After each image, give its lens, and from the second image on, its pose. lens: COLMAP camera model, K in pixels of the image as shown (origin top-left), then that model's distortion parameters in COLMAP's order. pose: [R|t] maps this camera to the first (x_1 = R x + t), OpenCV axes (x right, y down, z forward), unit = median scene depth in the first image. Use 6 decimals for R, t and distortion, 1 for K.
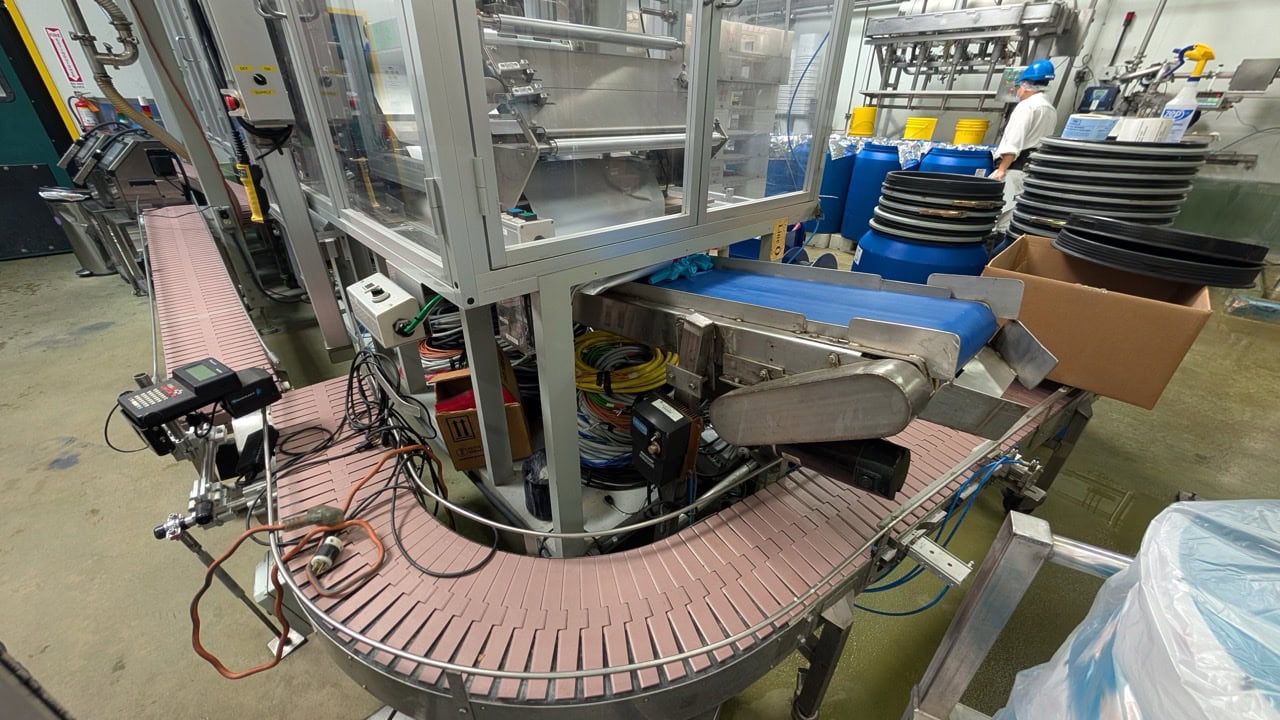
lens RADIAL K [[481.4, 0, 640.0], [0, 481.4, 360.0], [0, 0, 1]] dist [0.001037, -0.000166]
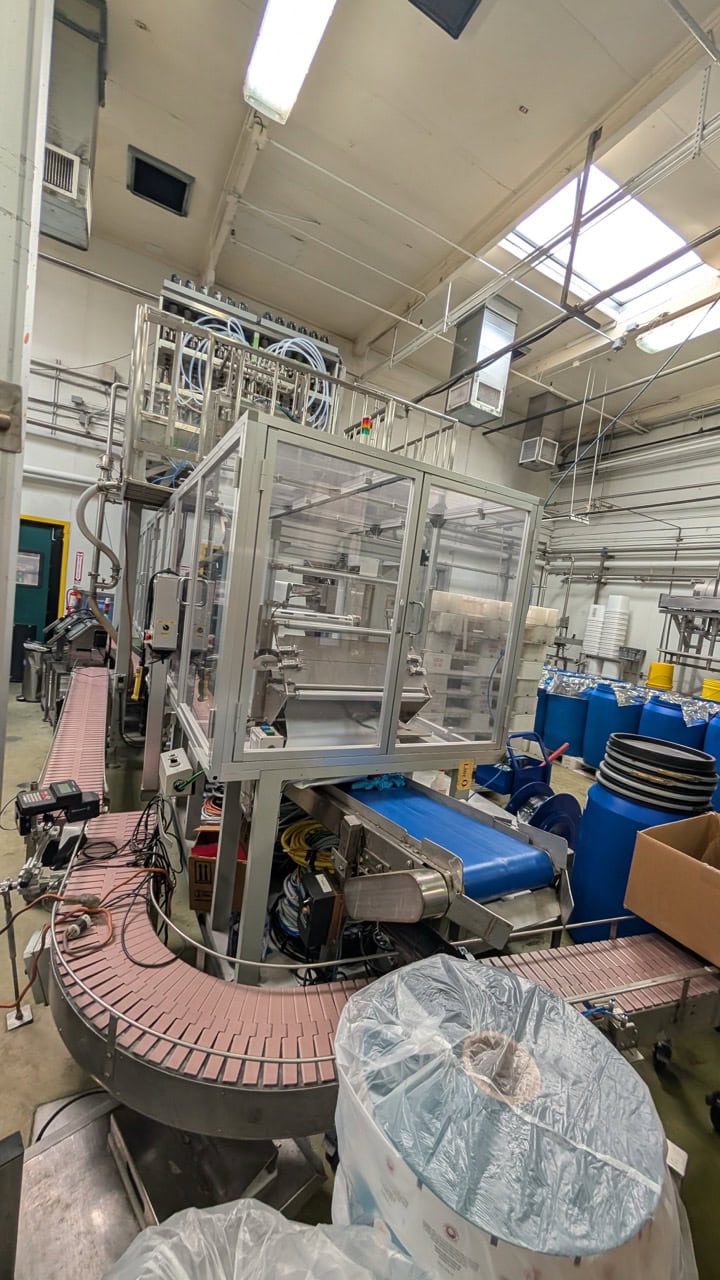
lens RADIAL K [[481.4, 0, 360.0], [0, 481.4, 640.0], [0, 0, 1]] dist [0.001037, -0.000166]
pose [[0.960955, 0.127841, -0.245403, 0.345384], [-0.218820, 0.893922, -0.391180, -0.003002], [0.169362, 0.429605, 0.886992, -0.441991]]
